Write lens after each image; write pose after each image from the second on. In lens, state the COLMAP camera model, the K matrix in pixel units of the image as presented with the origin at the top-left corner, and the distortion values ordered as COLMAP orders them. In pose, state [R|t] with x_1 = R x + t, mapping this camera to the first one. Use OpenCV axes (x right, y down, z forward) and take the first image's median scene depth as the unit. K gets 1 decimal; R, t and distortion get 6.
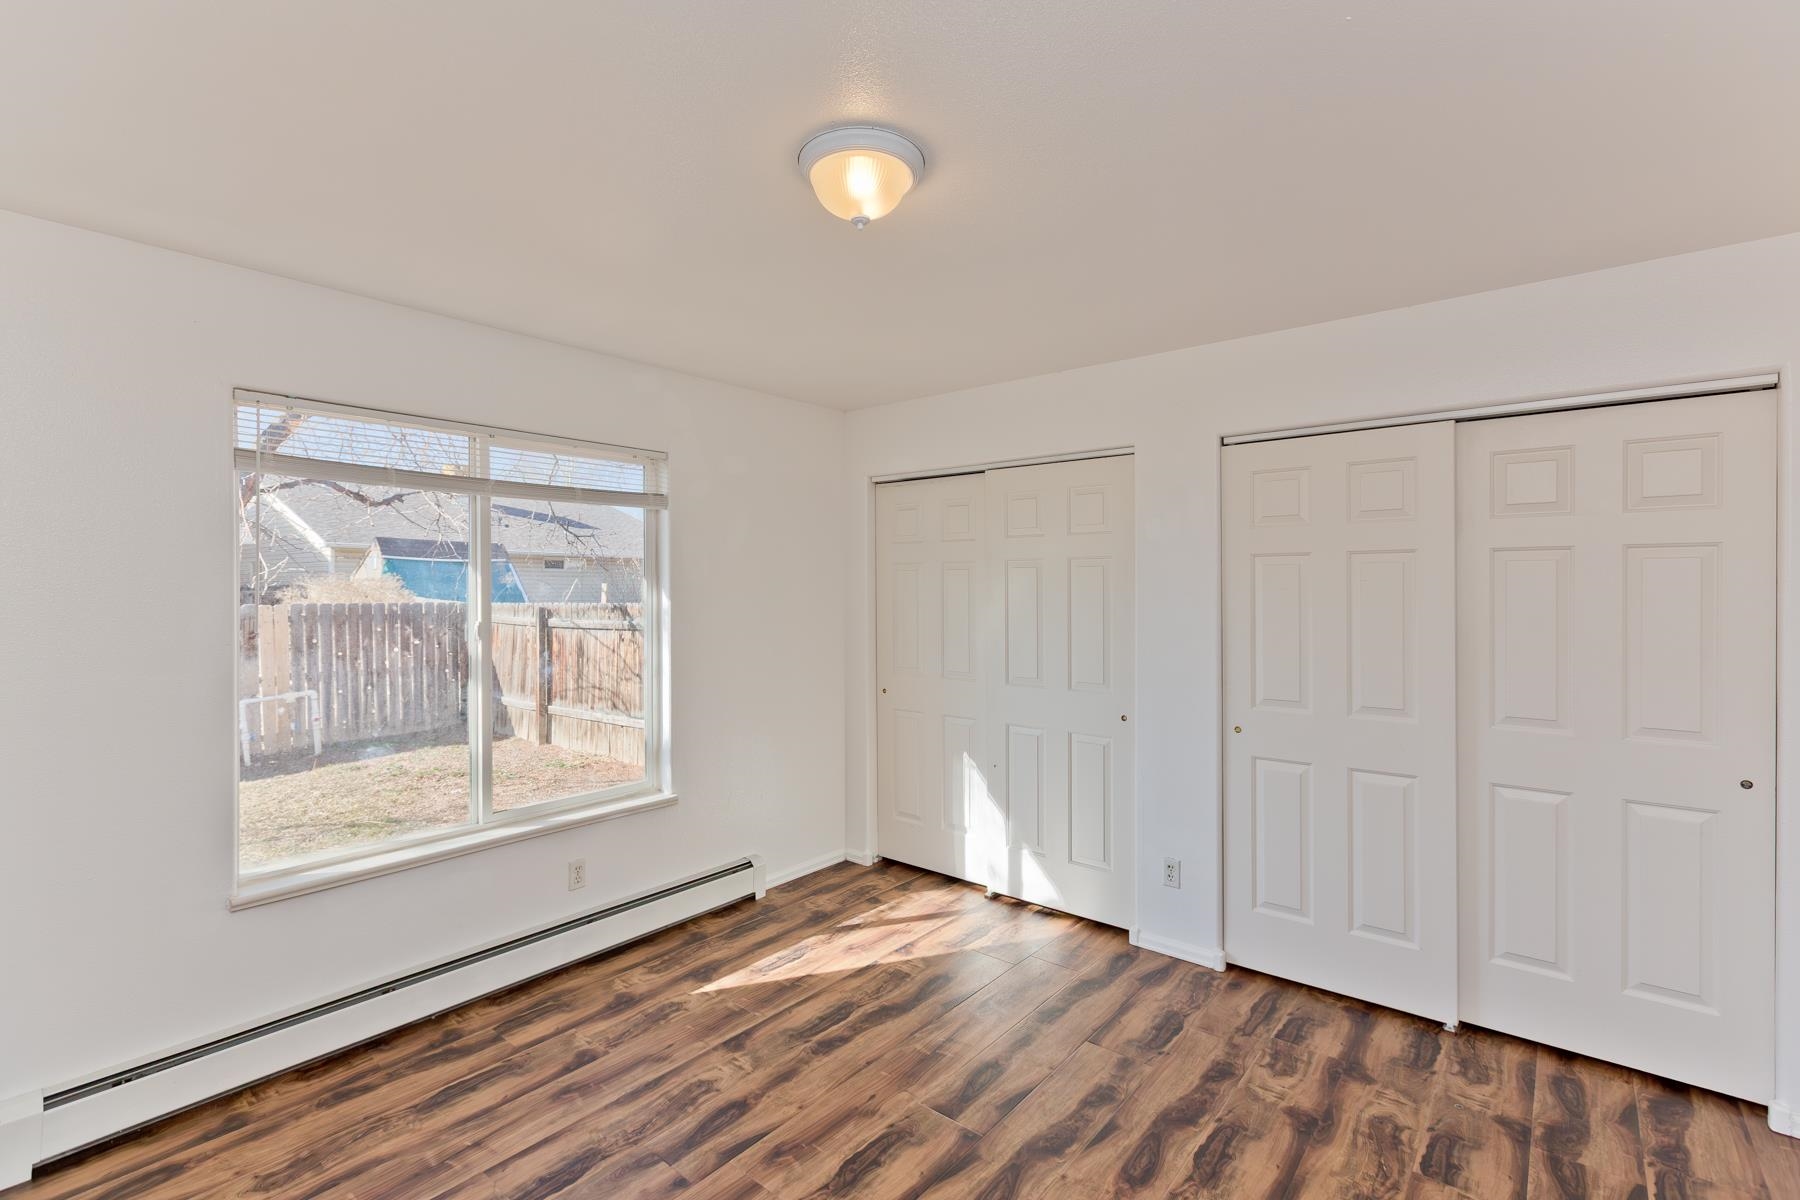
lens RADIAL K [[807.3, 0, 896.4], [0, 807.3, 594.0], [0, 0, 1]] dist [0.001797, -0.000438]
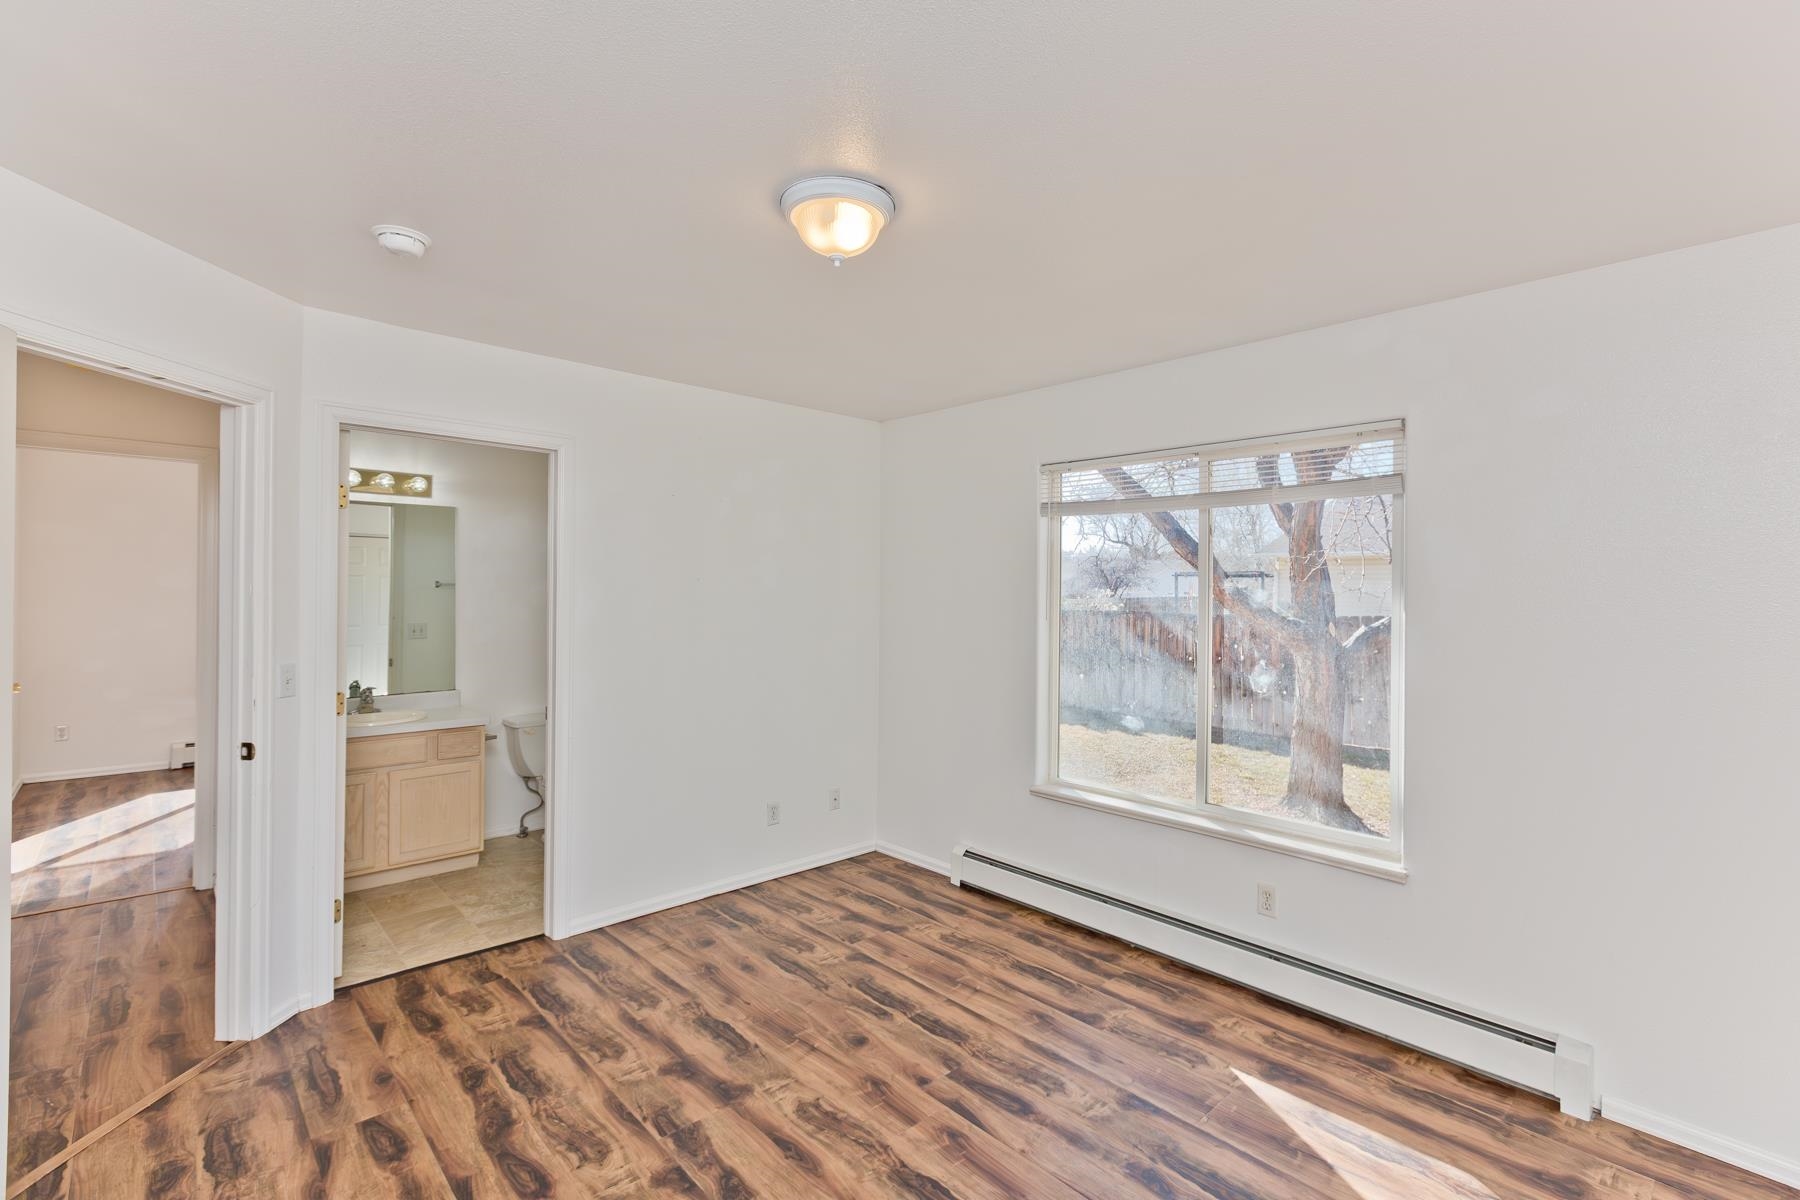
lens RADIAL K [[807.3, 0, 896.4], [0, 807.3, 594.0], [0, 0, 1]] dist [0.001797, -0.000438]
pose [[-0.133796, 0.005804, -0.990992, 0.711251], [-0.012622, 0.999892, 0.007560, -0.011827], [0.990929, 0.013520, -0.133708, 0.839925]]
